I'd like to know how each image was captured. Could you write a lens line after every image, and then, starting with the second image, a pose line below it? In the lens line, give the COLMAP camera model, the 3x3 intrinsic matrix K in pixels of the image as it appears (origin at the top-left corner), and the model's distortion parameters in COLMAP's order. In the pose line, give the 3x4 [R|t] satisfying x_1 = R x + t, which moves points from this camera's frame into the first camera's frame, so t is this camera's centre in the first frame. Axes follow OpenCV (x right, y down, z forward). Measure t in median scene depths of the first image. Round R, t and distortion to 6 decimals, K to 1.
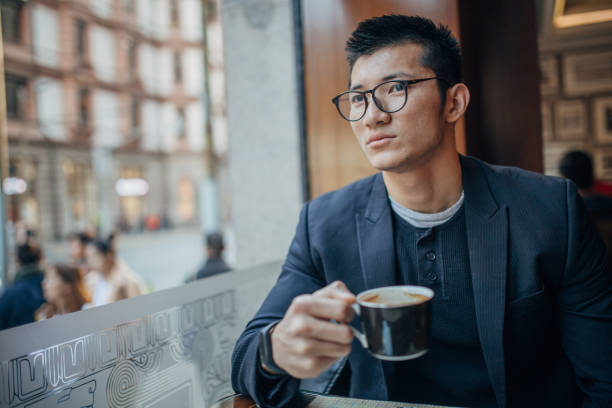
lens RADIAL K [[545.1, 0, 306.0], [0, 545.1, 204.0], [0, 0, 1]] dist [-0.045142, 0.008547]
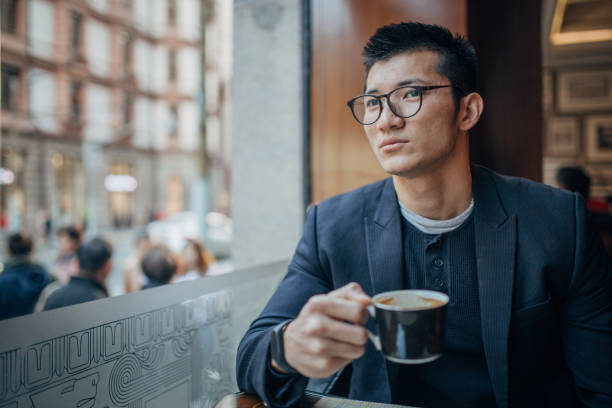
lens RADIAL K [[545.1, 0, 306.0], [0, 545.1, 204.0], [0, 0, 1]] dist [-0.045142, 0.008547]
pose [[0.998820, 0.044533, 0.019352, -0.039816], [-0.044382, 0.998981, -0.008177, 0.006907], [-0.019696, 0.007308, 0.999779, -0.002501]]
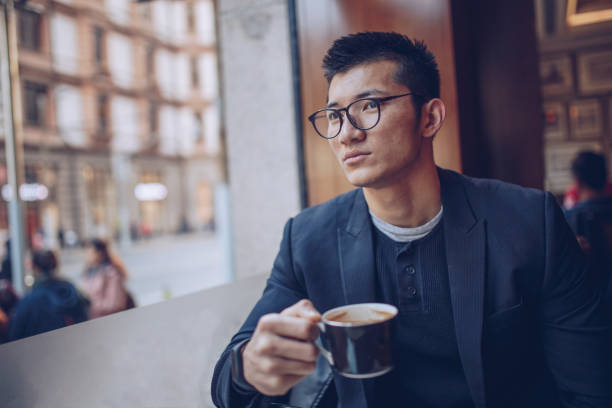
lens RADIAL K [[547.2, 0, 306.0], [0, 547.2, 204.0], [0, 0, 1]] dist [-0.052010, 0.008938]
pose [[0.999382, -0.014029, -0.032218, 0.070875], [0.013879, 0.999892, -0.004883, -0.024412], [0.032283, 0.004432, 0.999469, -0.017841]]
